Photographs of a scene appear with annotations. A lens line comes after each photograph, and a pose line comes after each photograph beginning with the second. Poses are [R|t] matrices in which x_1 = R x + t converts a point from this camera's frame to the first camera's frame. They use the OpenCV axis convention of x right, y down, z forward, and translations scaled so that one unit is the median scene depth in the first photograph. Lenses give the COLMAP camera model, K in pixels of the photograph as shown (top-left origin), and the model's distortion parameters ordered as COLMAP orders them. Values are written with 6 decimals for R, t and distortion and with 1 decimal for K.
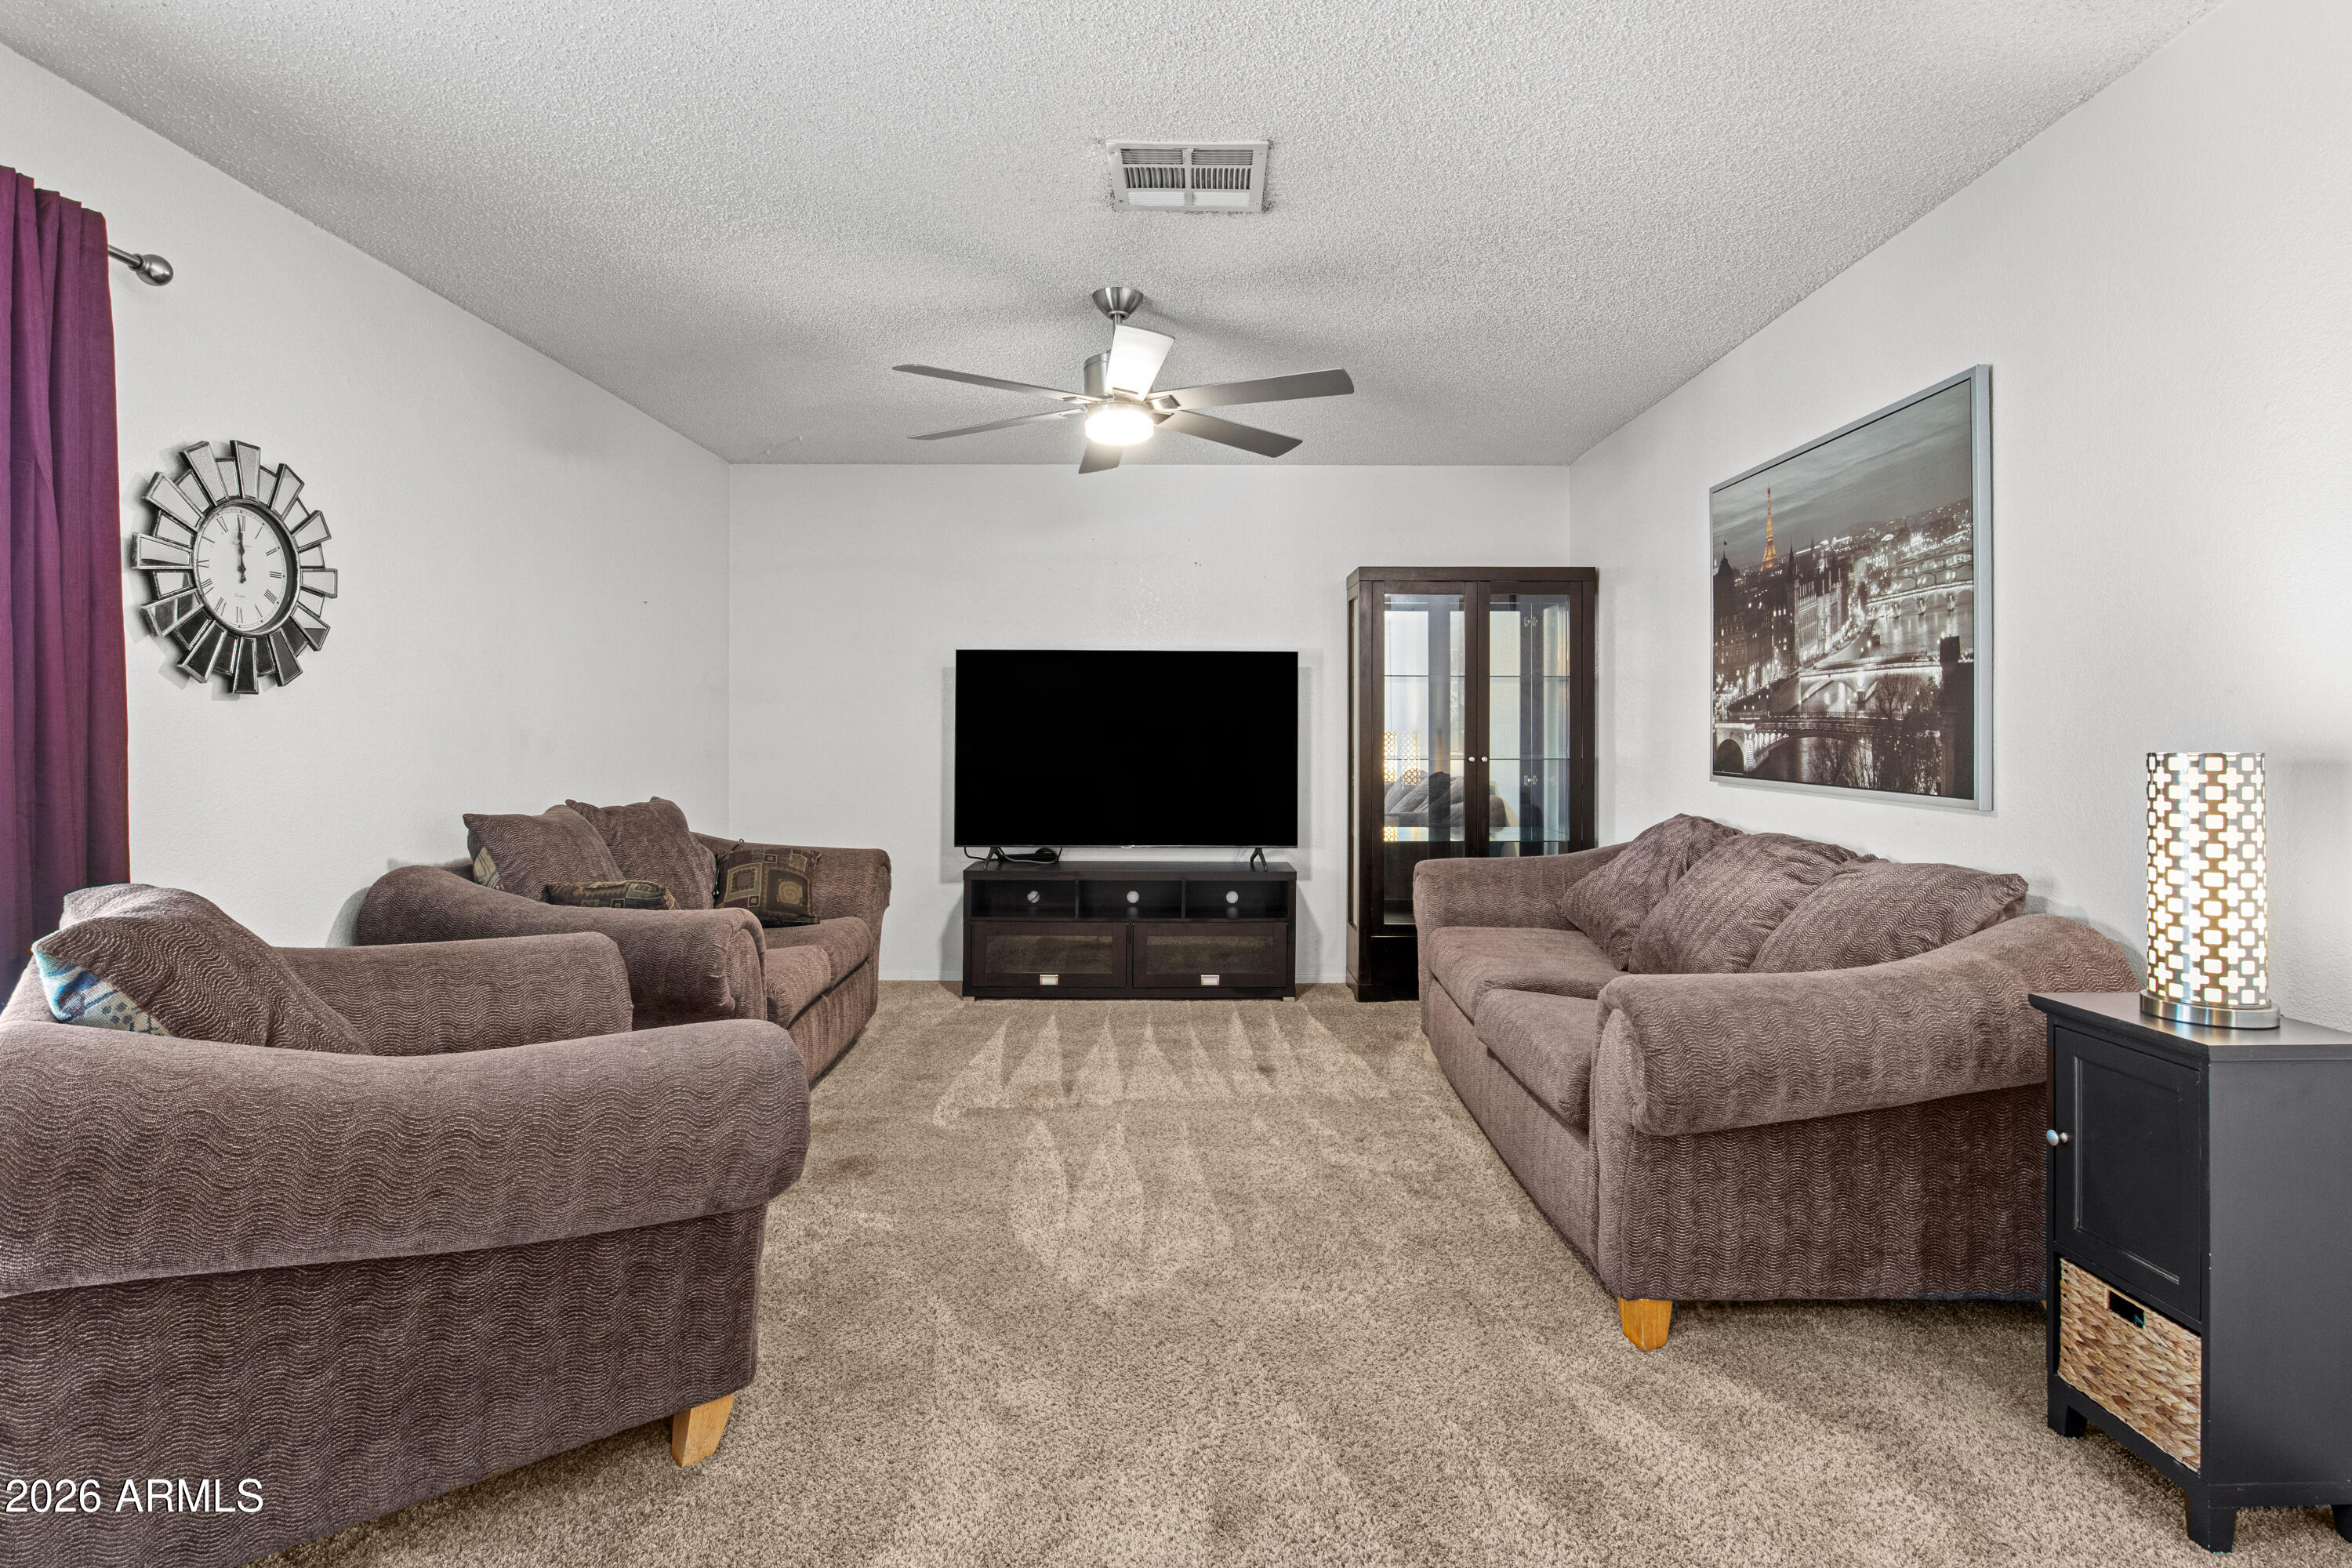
lens RADIAL K [[1200.9, 0, 1230.6], [0, 1200.9, 734.3], [0, 0, 1]] dist [-0.011400, 0.002681]
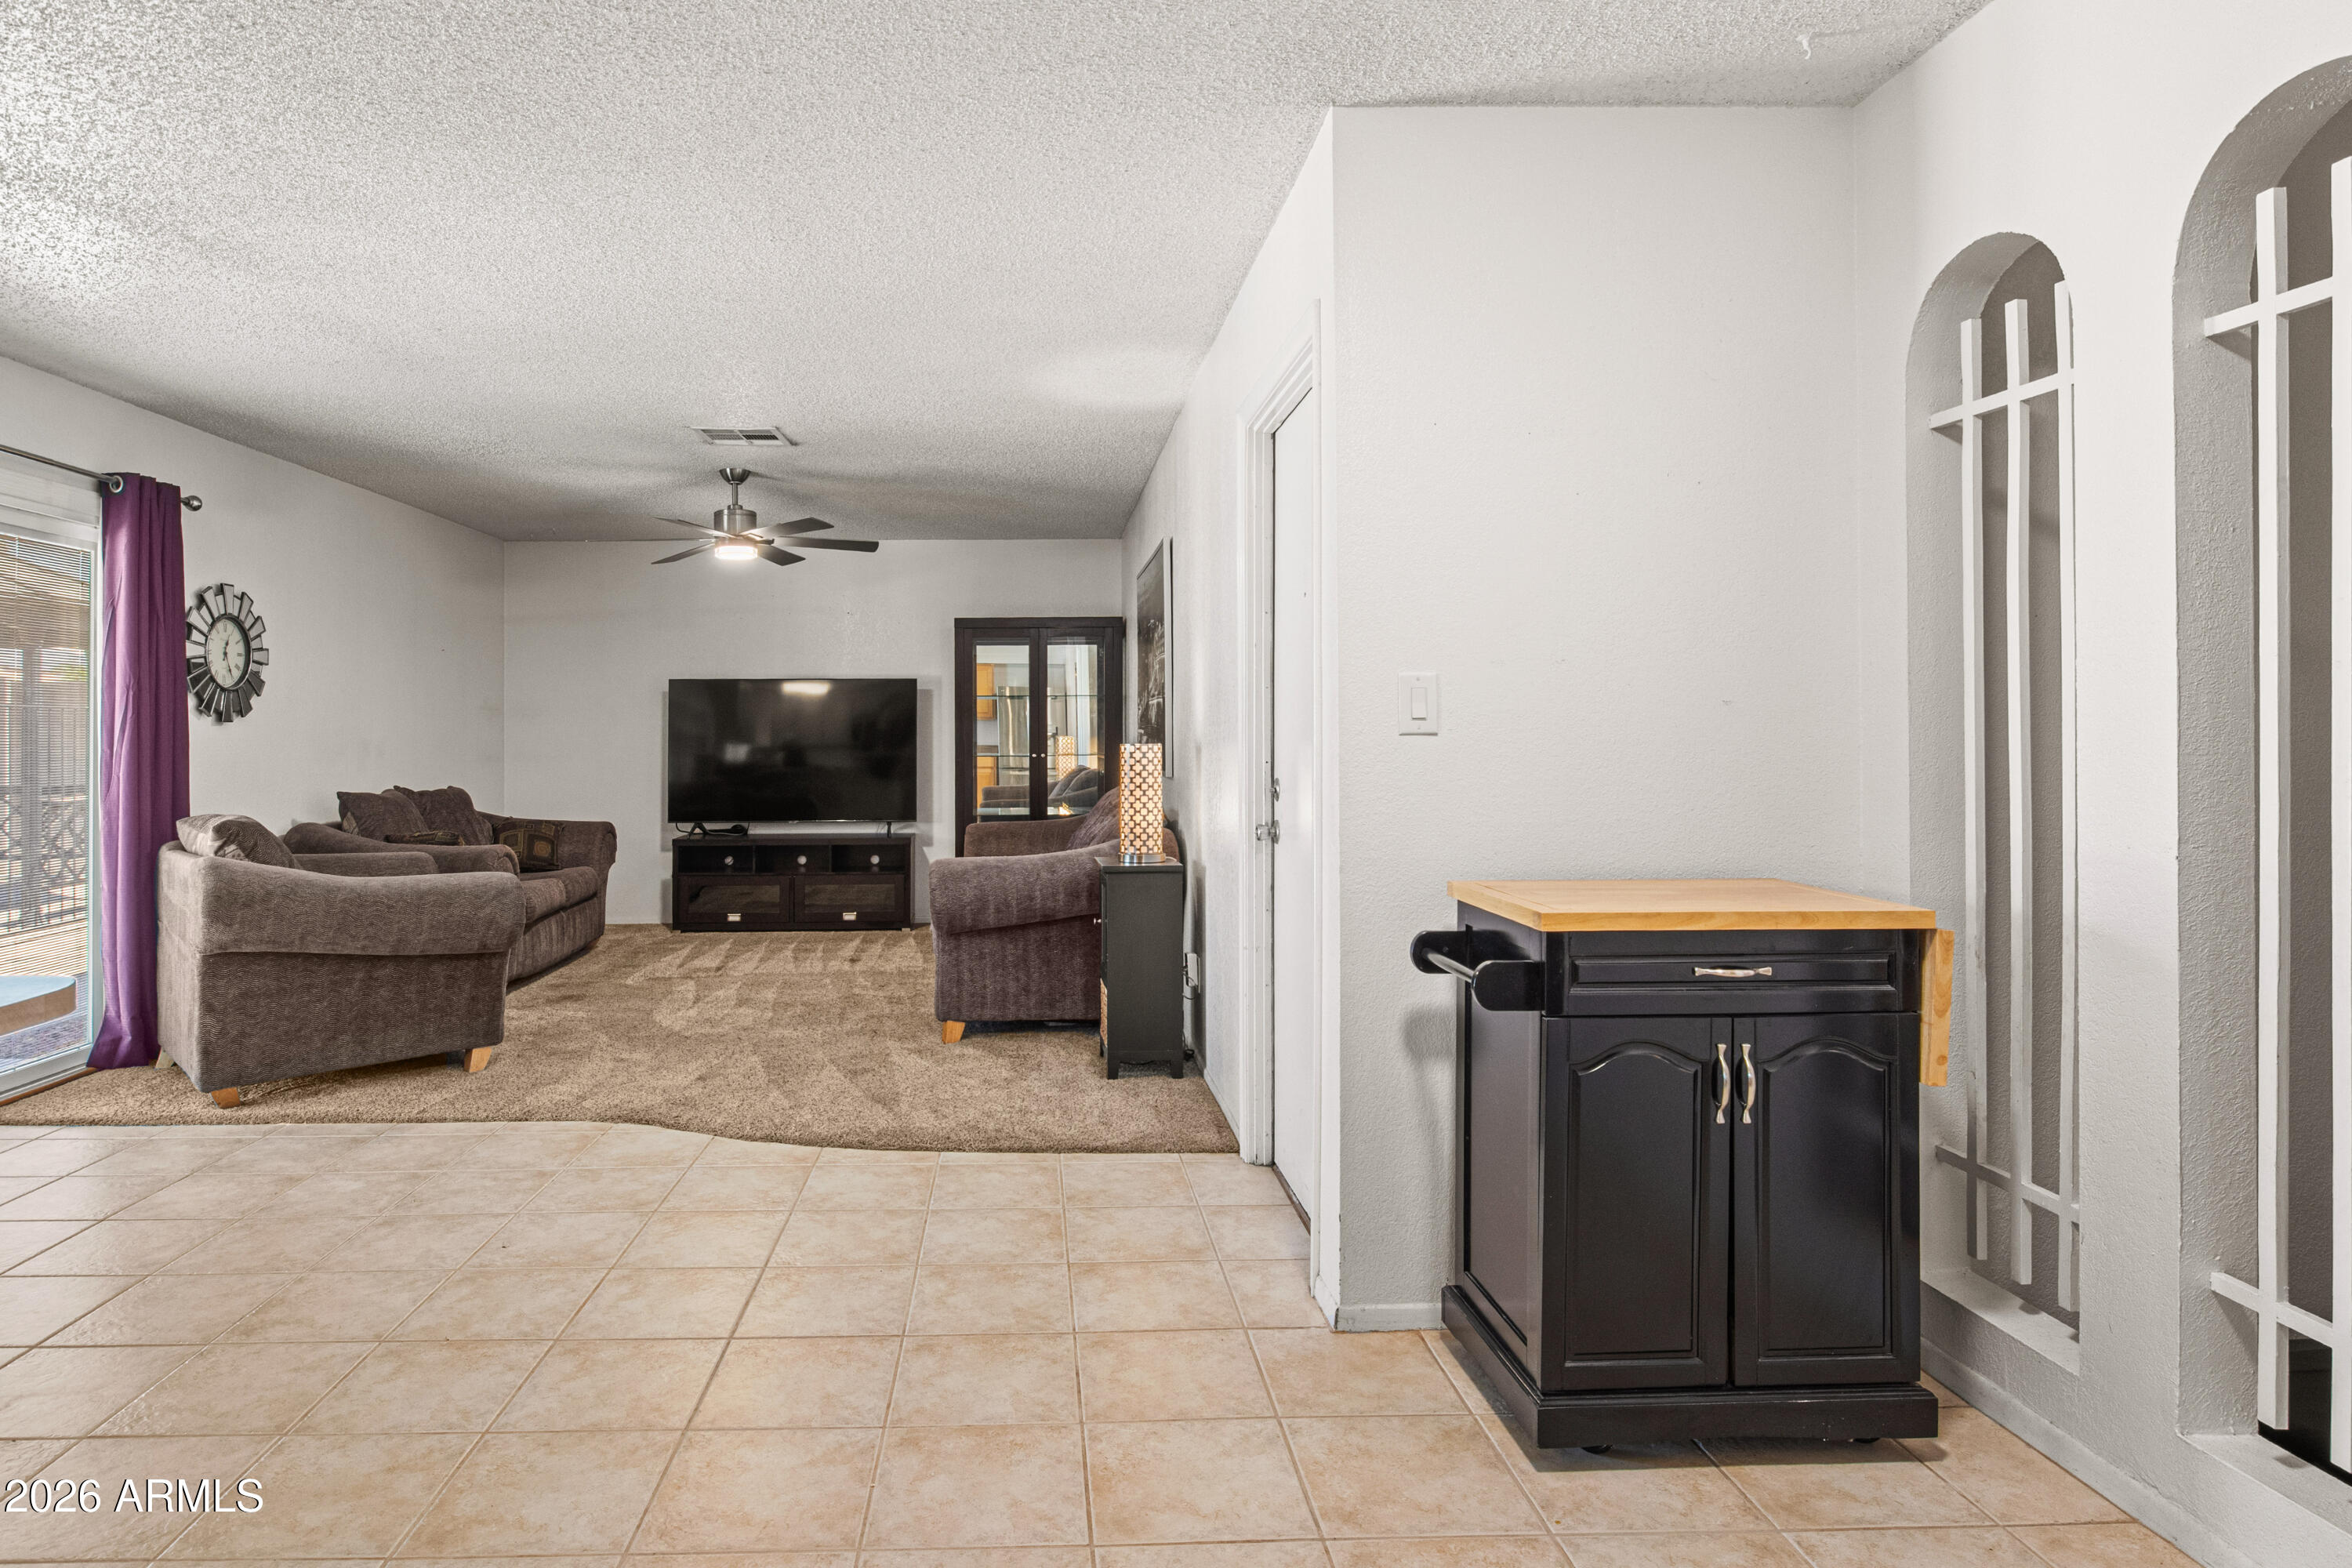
lens RADIAL K [[1399.6, 0, 1099.1], [0, 1399.6, 716.7], [0, 0, 1]] dist [-0.008489, -0.000979]
pose [[0.999907, -0.010785, -0.008332, 0.533950], [0.010646, 0.999807, -0.016526, 0.006603], [0.008508, 0.016436, 0.999829, -1.149649]]
